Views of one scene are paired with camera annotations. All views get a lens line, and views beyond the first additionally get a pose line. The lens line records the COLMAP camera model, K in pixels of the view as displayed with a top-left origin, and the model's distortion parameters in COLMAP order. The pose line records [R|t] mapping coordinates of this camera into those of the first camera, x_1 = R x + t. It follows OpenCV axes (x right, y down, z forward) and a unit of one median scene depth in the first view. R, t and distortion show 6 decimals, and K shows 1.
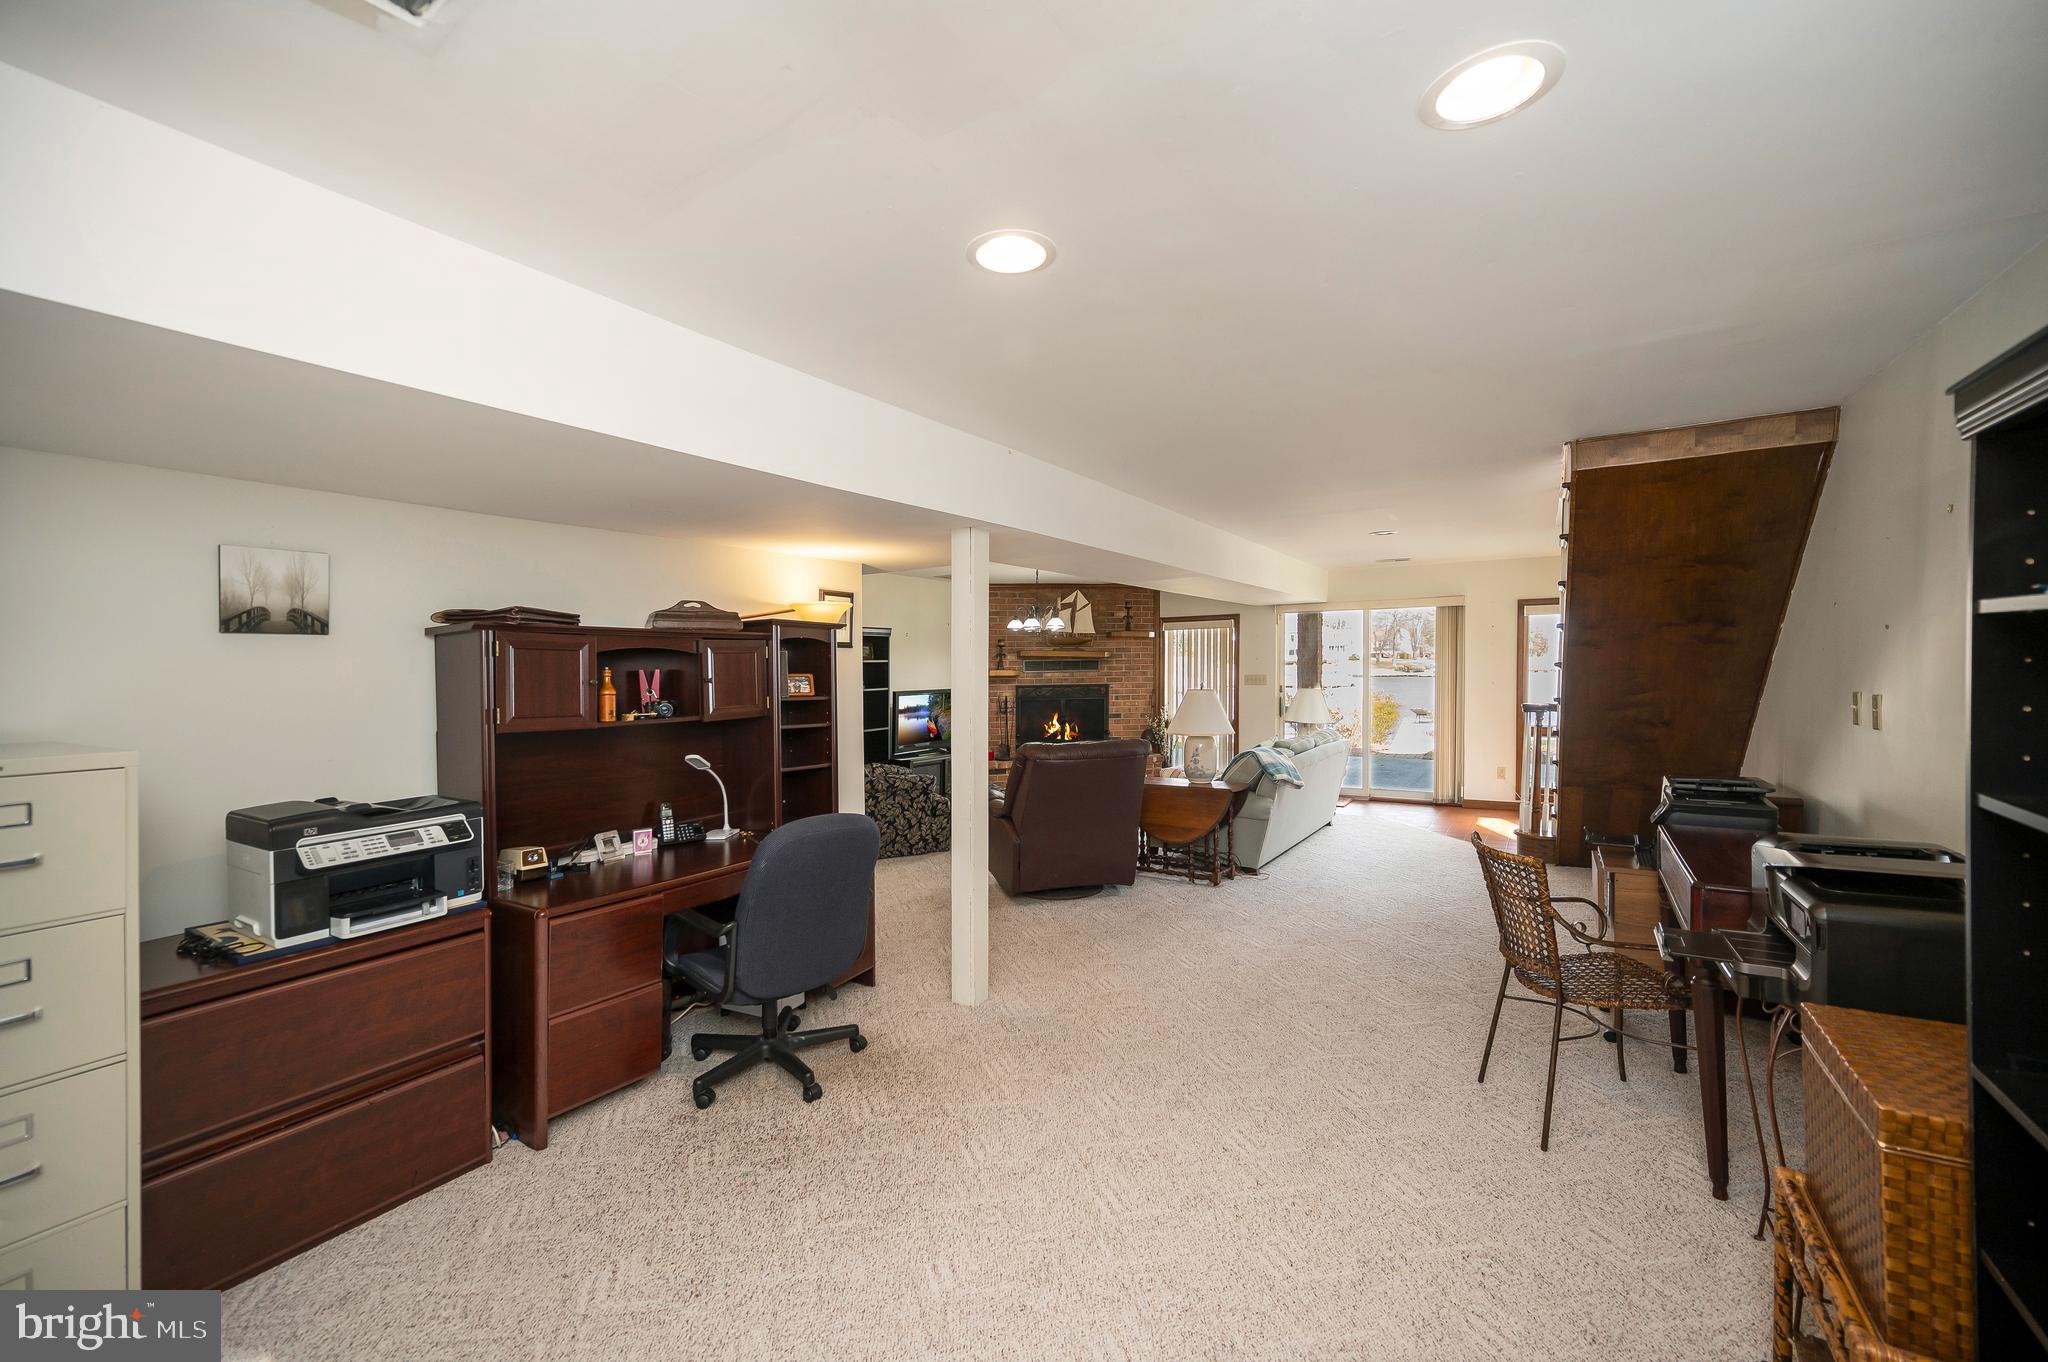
lens RADIAL K [[831.0, 0, 1025.0], [0, 831.0, 674.2], [0, 0, 1]] dist [-0.003513, -0.000162]
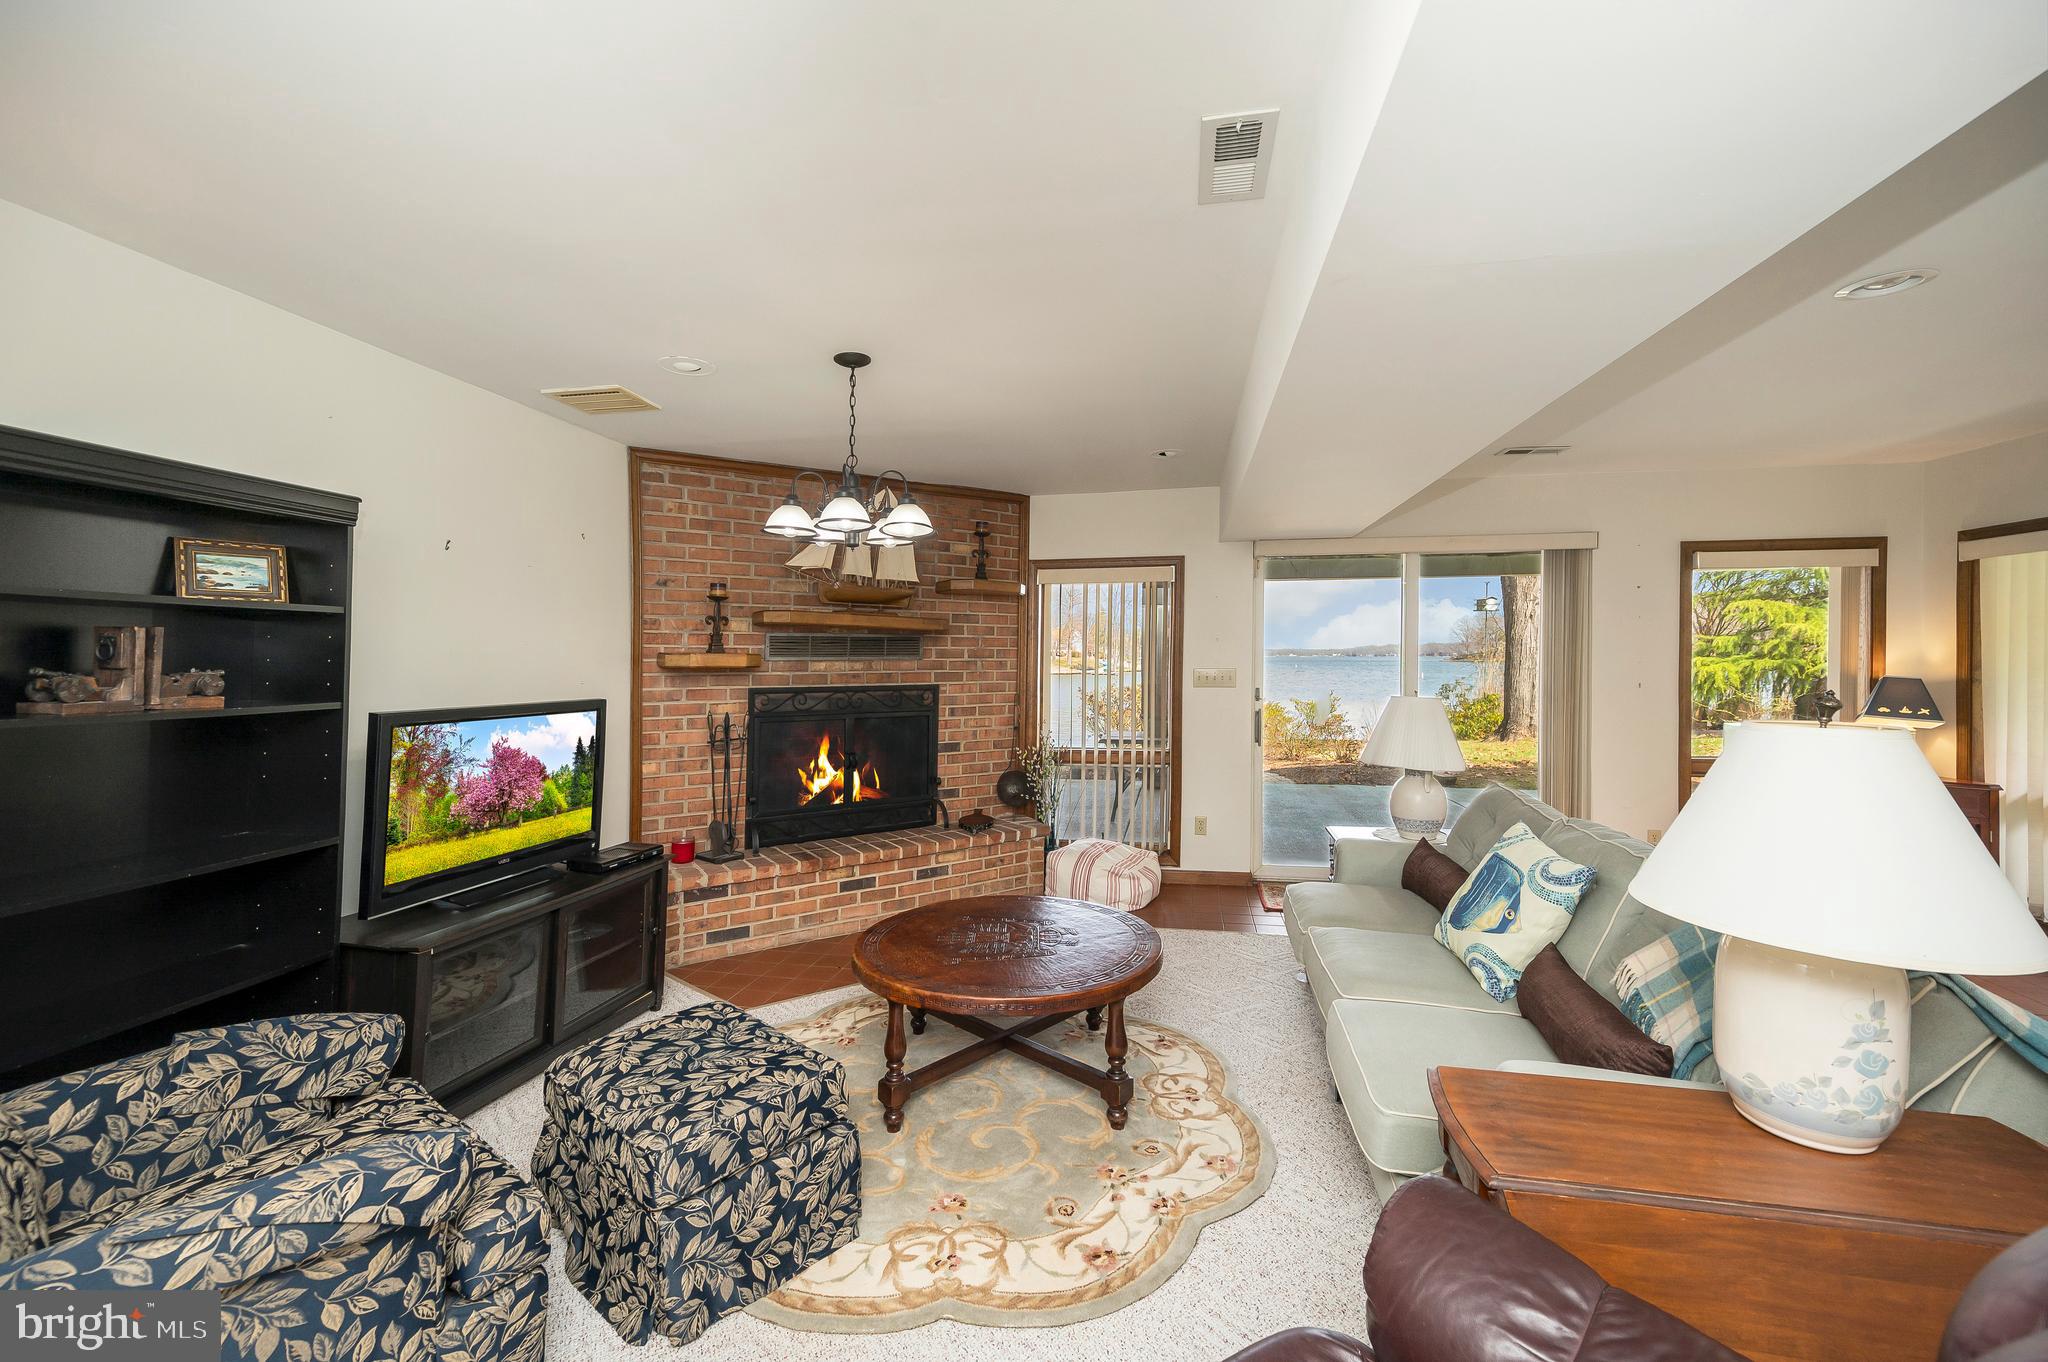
lens RADIAL K [[831.0, 0, 1025.0], [0, 831.0, 674.2], [0, 0, 1]] dist [-0.003513, -0.000162]
pose [[0.922904, 0.004671, 0.385001, -0.046701], [-0.005700, 0.999983, 0.001530, 0.004175], [-0.384988, -0.003606, 0.922915, 0.525027]]
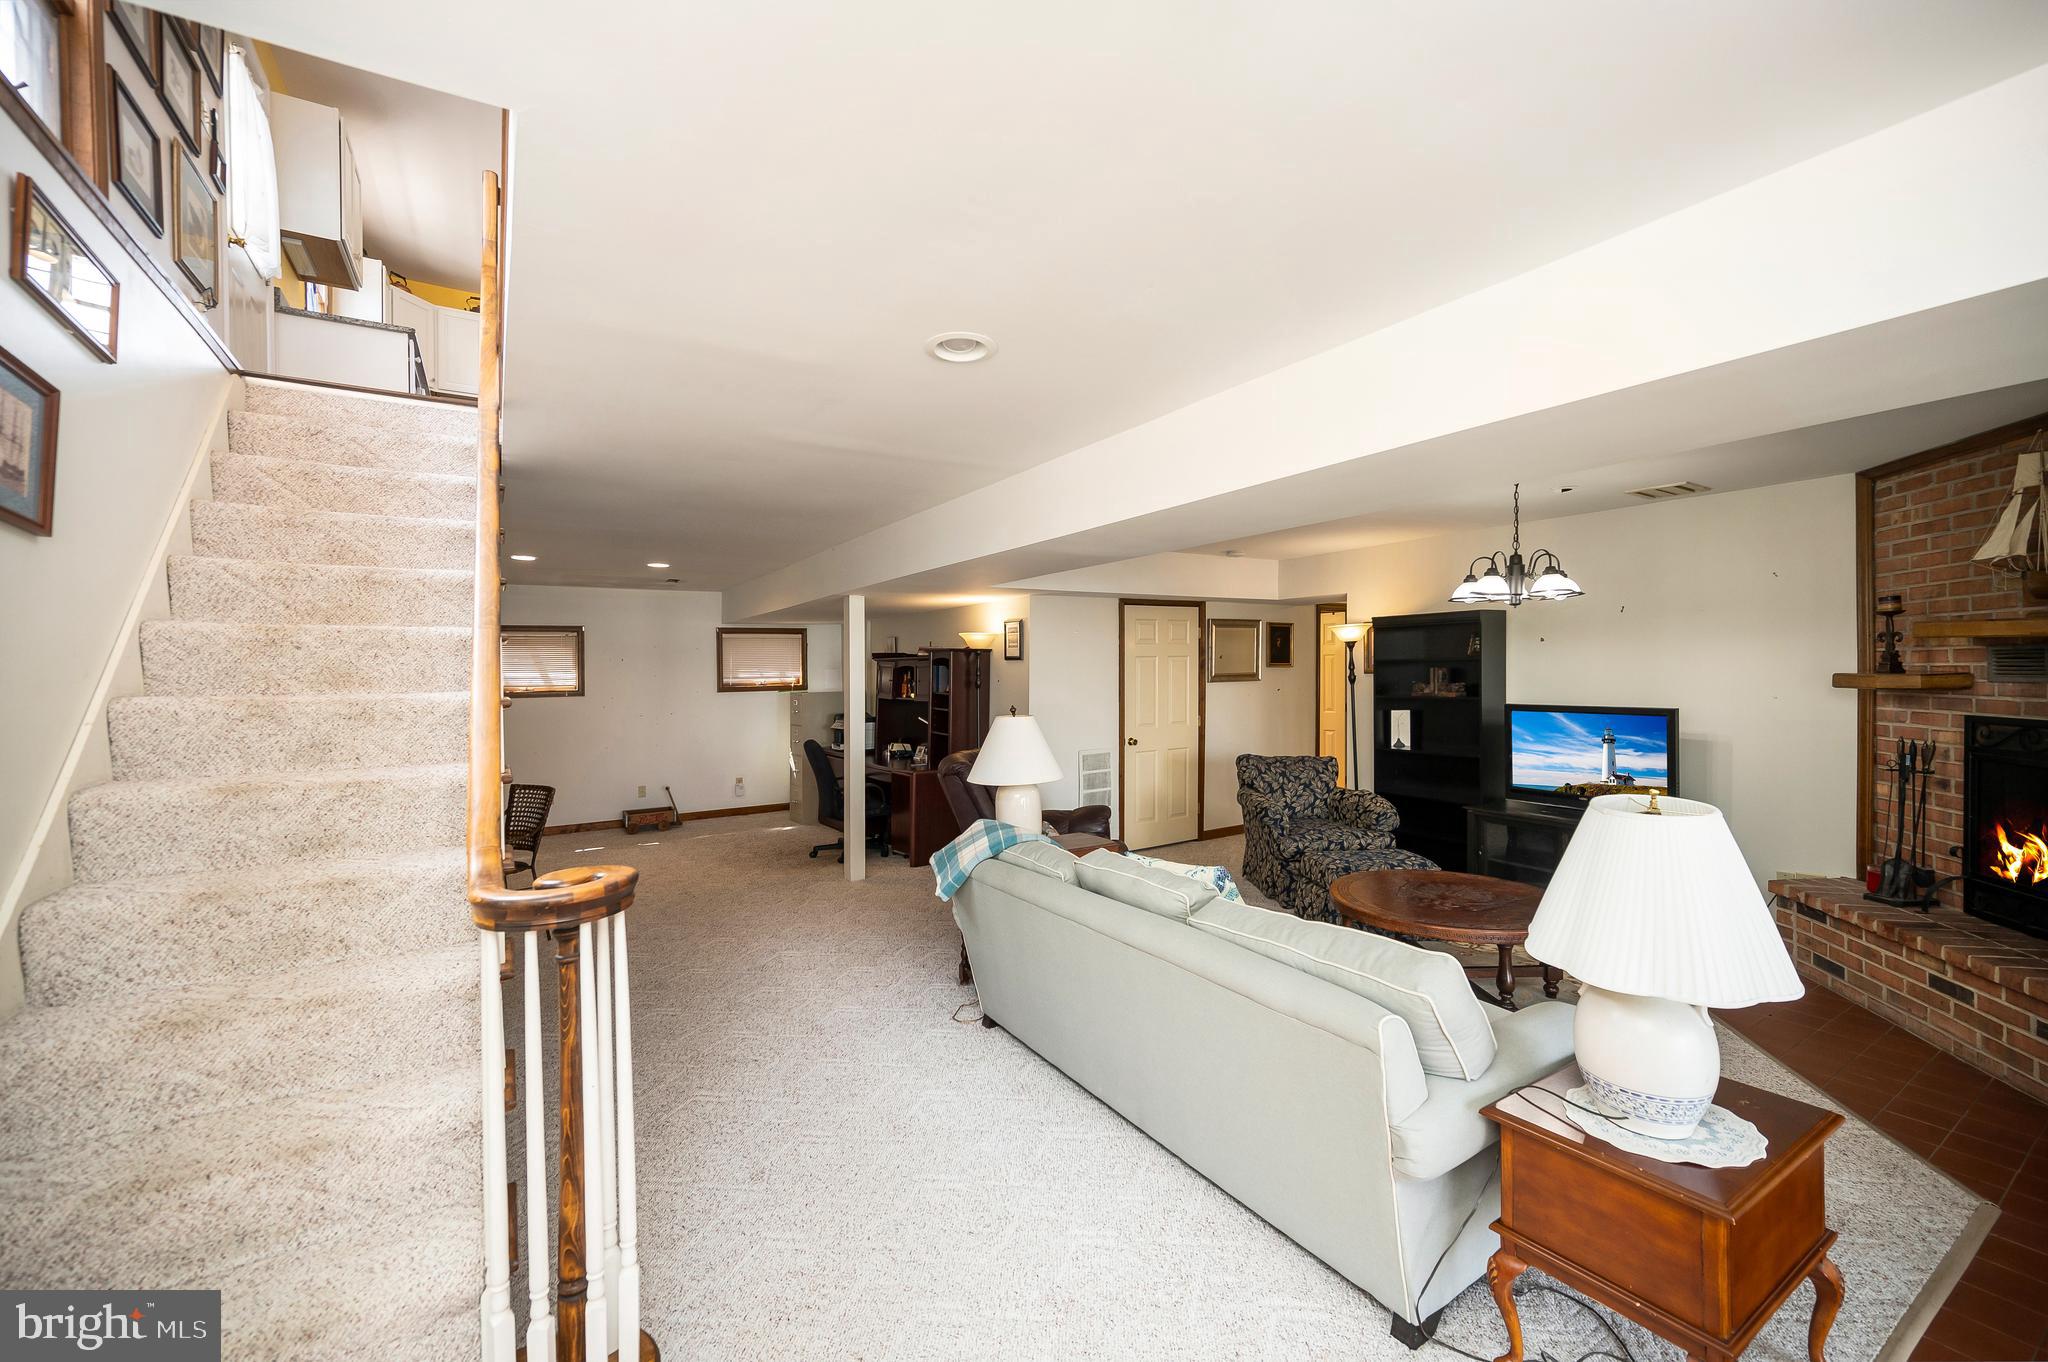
lens RADIAL K [[833.1, 0, 1030.9], [0, 833.1, 664.4], [0, 0, 1]] dist [-0.003173, -0.000166]
pose [[-0.410601, 0.001852, -0.911813, 0.481511], [-0.017261, 0.999803, 0.009804, -0.006007], [0.911652, 0.019765, -0.410488, 0.770351]]
